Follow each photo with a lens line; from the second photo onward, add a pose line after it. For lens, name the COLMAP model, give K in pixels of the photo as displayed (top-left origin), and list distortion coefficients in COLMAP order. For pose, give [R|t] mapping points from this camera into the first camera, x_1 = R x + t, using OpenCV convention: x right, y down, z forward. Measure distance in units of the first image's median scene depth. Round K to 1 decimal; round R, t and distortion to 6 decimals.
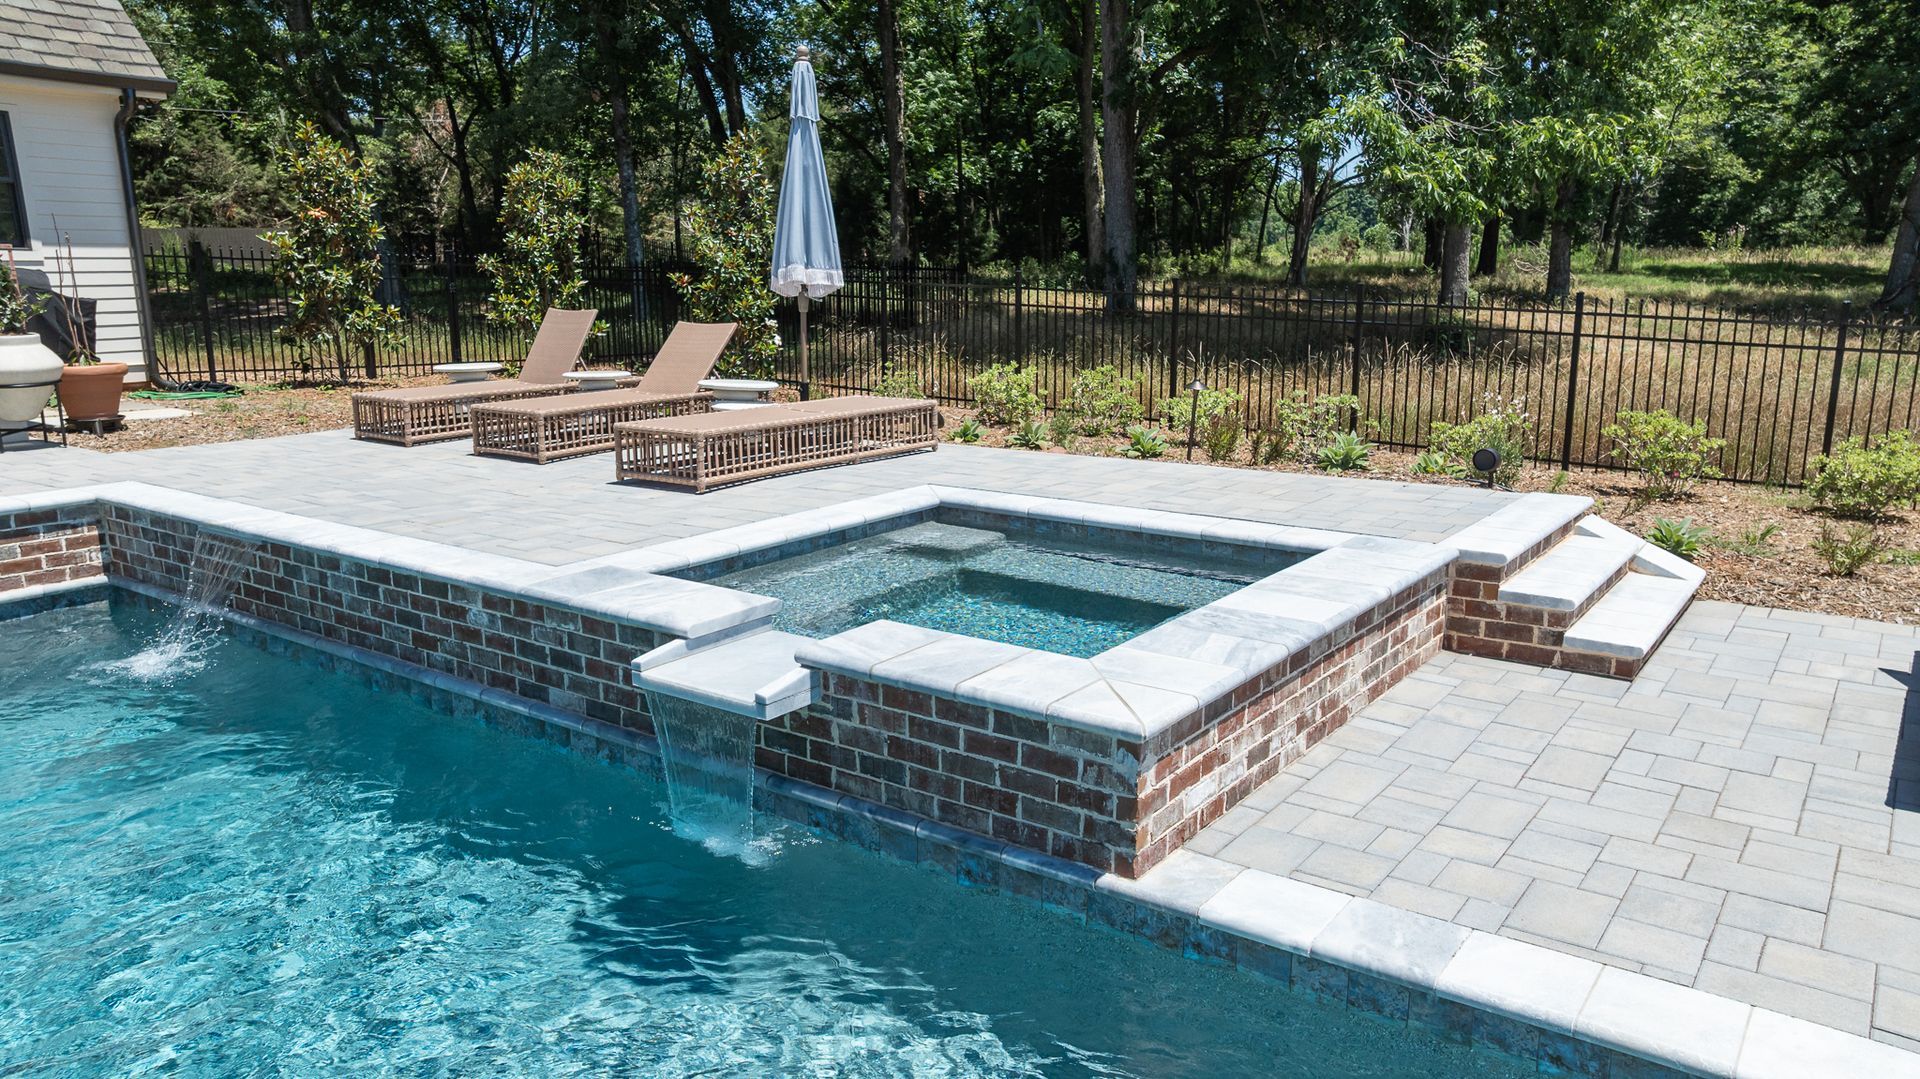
lens RADIAL K [[1352.6, 0, 962.3], [0, 1352.6, 546.8], [0, 0, 1]] dist [-0.039620, 0.043145]
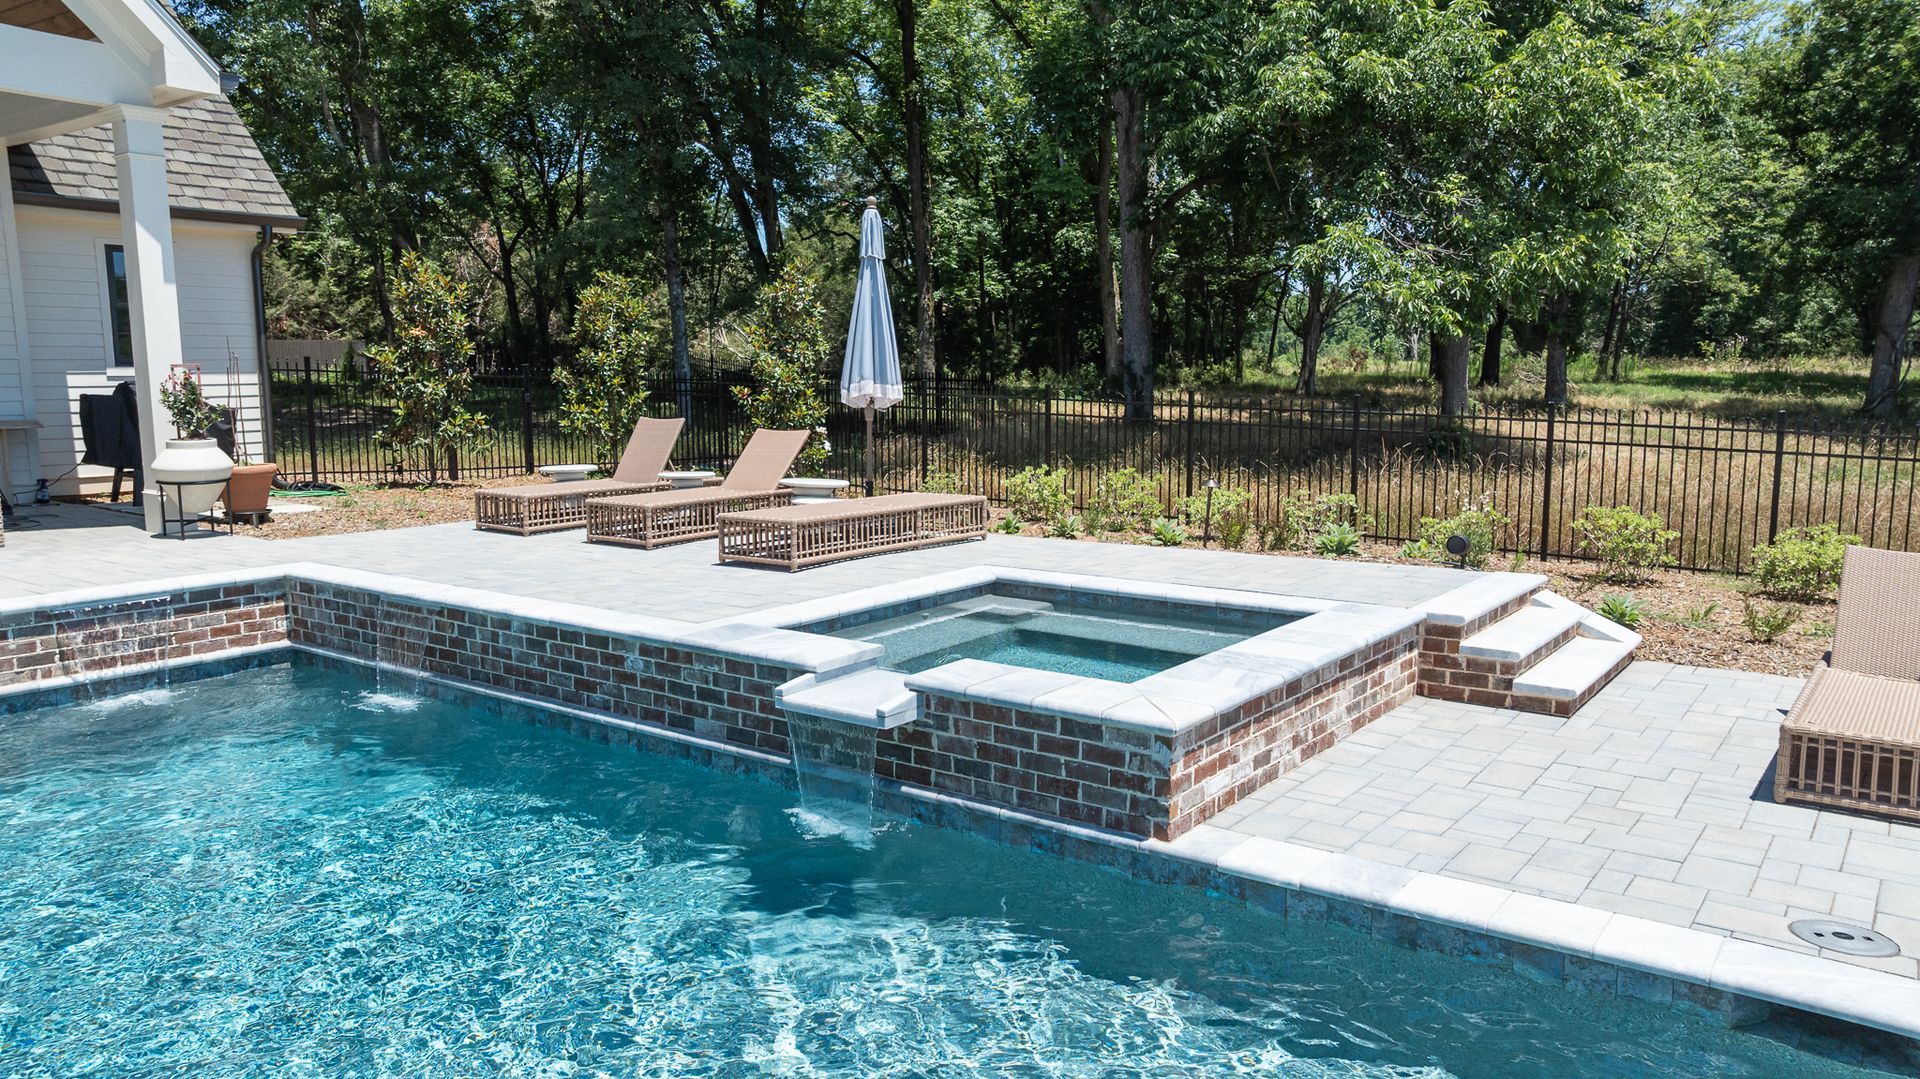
lens RADIAL K [[1352.6, 0, 961.8], [0, 1352.6, 542.9], [0, 0, 1]] dist [-0.039620, 0.043145]
pose [[0.999928, 0.001168, -0.011964, -0.040862], [-0.002139, 0.996674, -0.081464, 0.040462], [0.011829, 0.081484, 0.996604, -0.238001]]
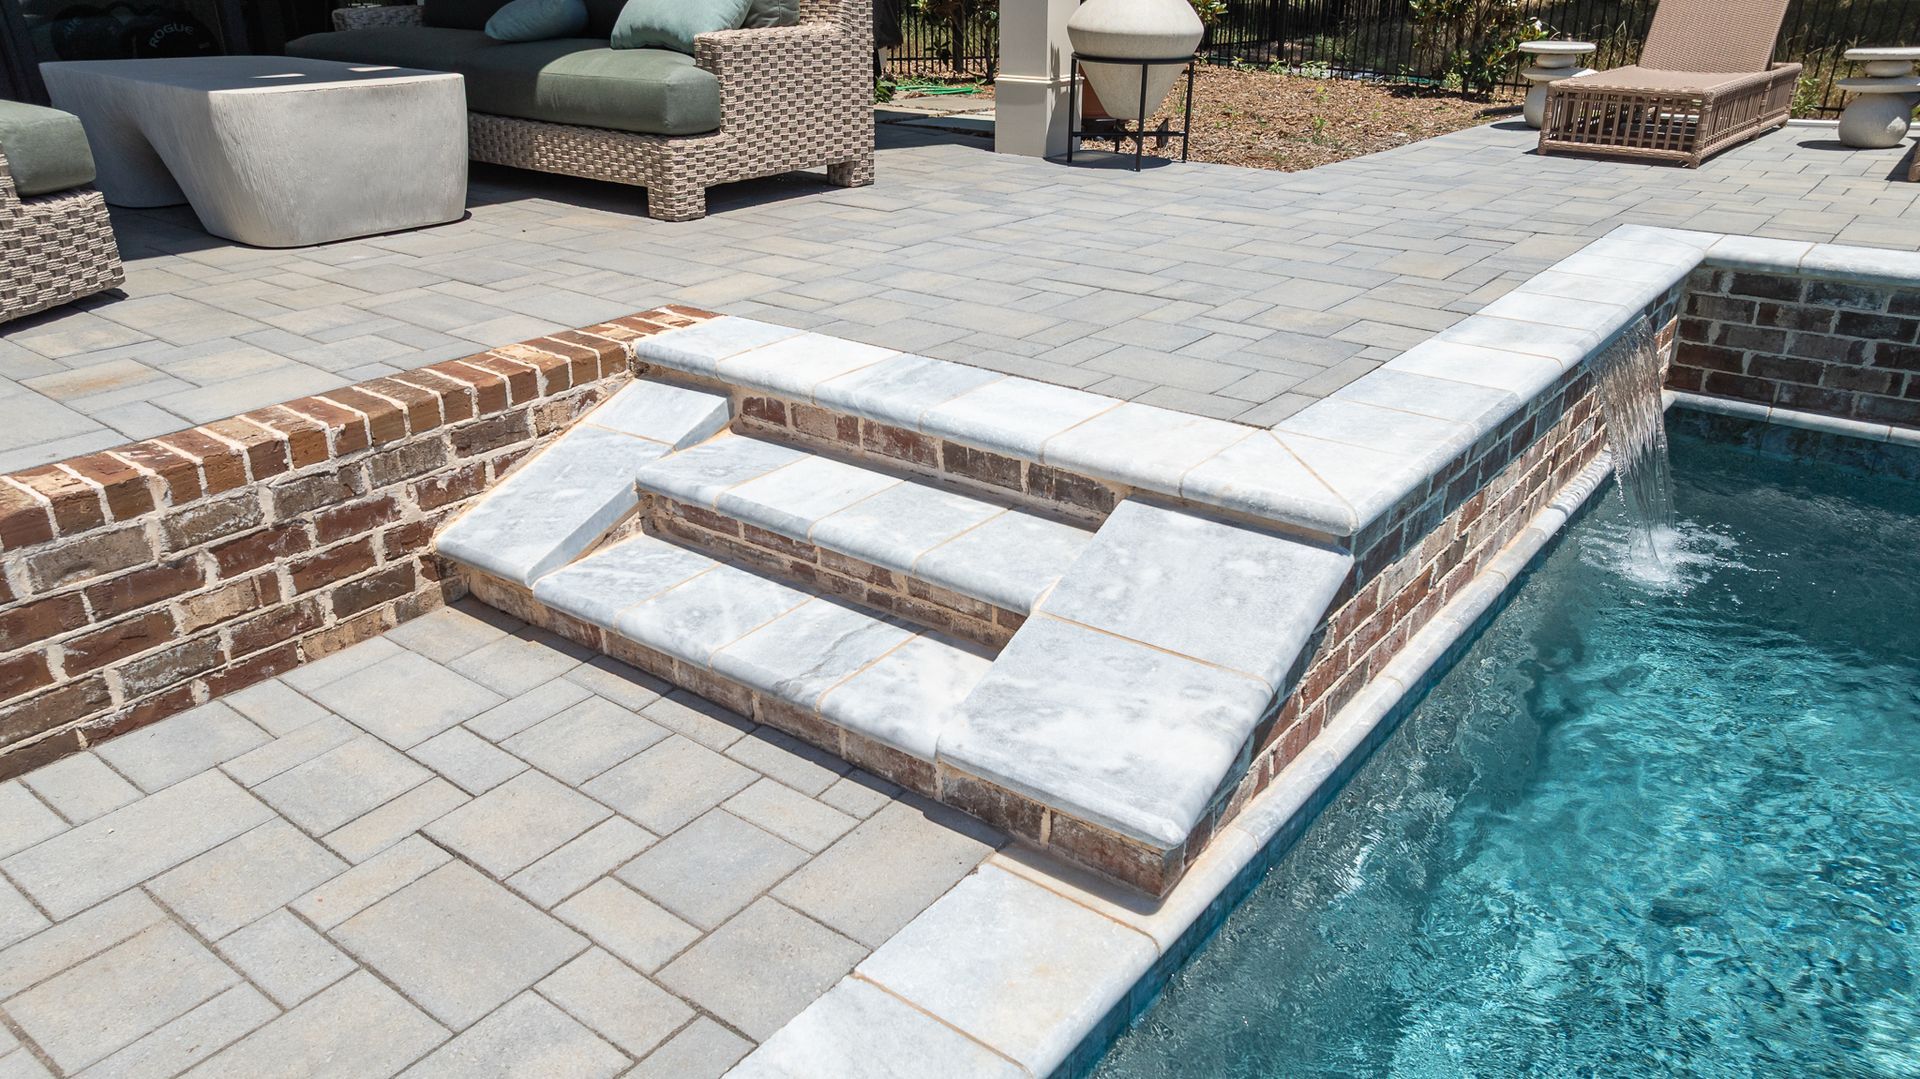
lens RADIAL K [[1352.6, 0, 949.9], [0, 1352.6, 543.4], [0, 0, 1]] dist [-0.039620, 0.043145]
pose [[0.999373, 0.014649, -0.032231, -1.230630], [-0.008040, 0.980498, 0.196364, -0.034432], [0.034479, -0.195981, 0.980001, 0.527448]]
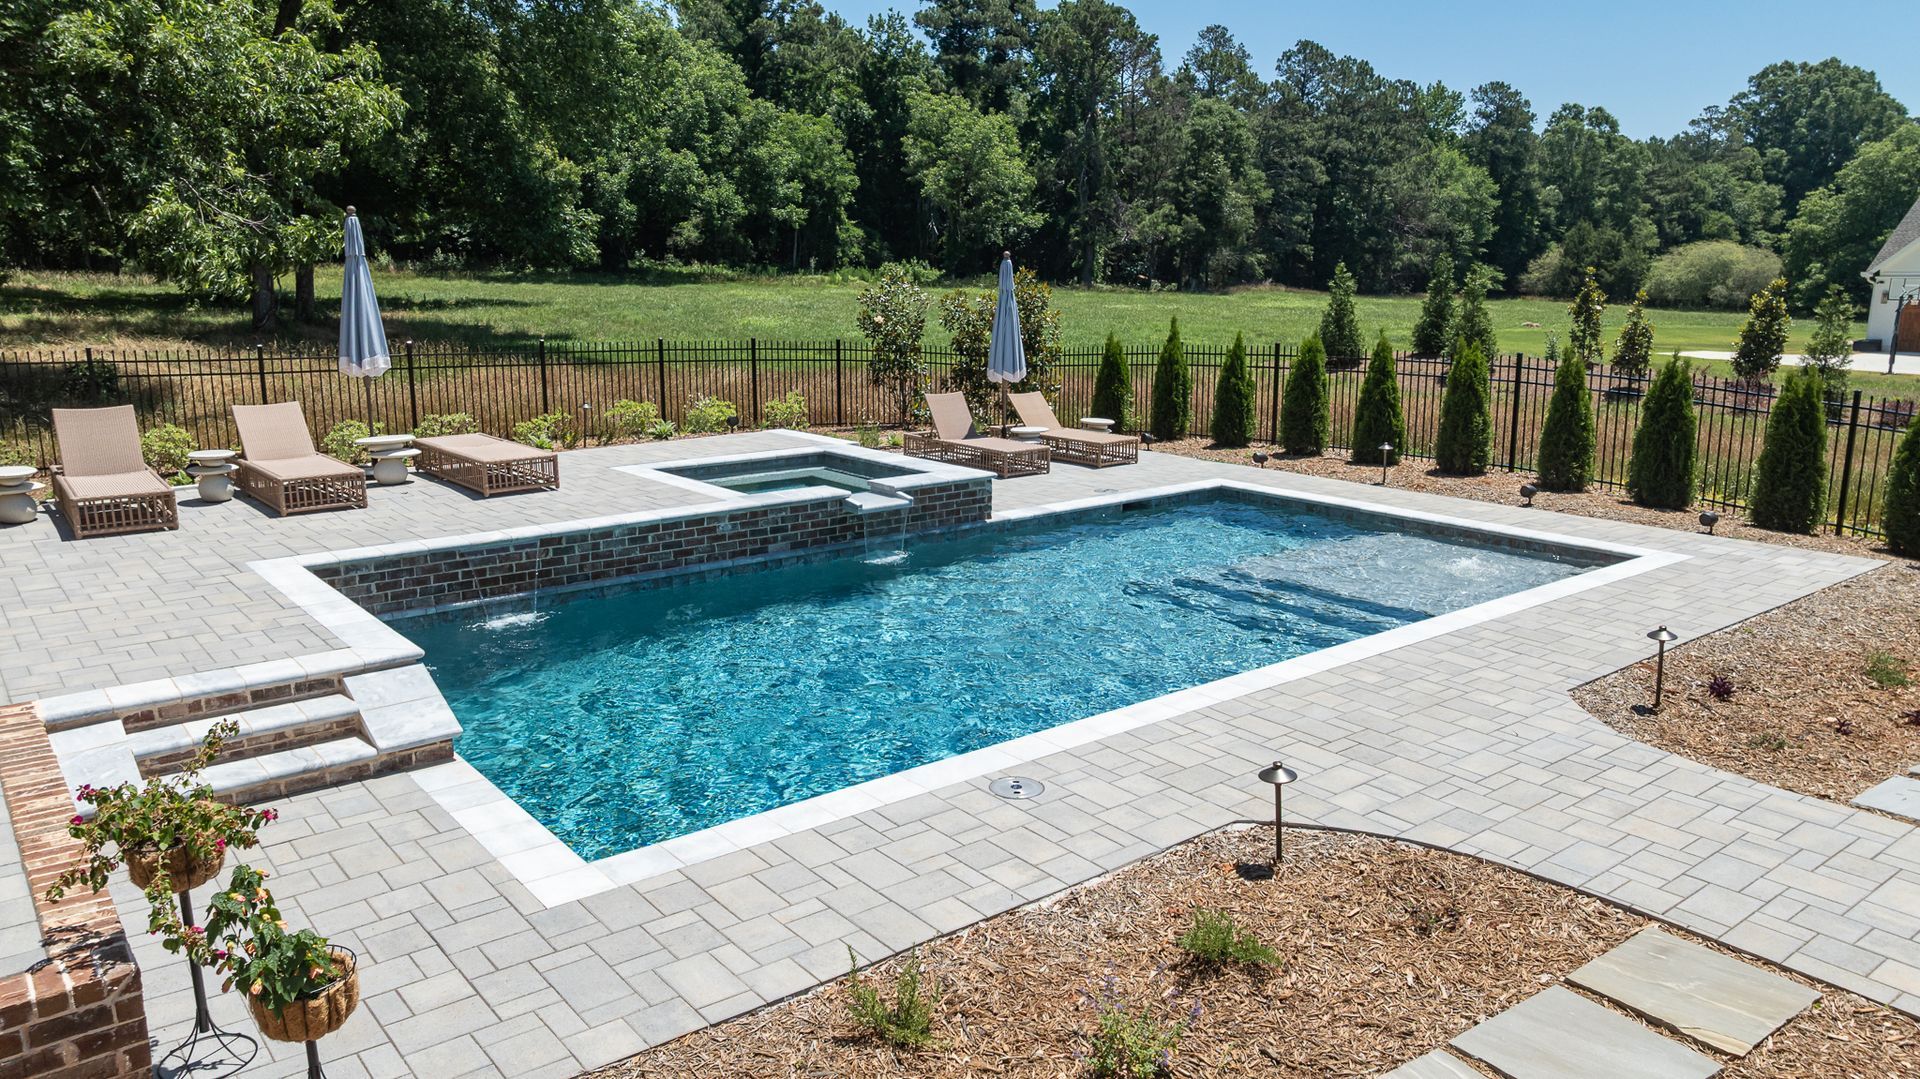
lens RADIAL K [[1352.6, 0, 965.6], [0, 1352.6, 539.2], [0, 0, 1]] dist [-0.039620, 0.043145]
pose [[0.263203, -0.193944, 0.945045, -2.212341], [0.203002, 0.968786, 0.142278, -0.152622], [-0.943141, 0.154398, 0.294359, 0.005607]]
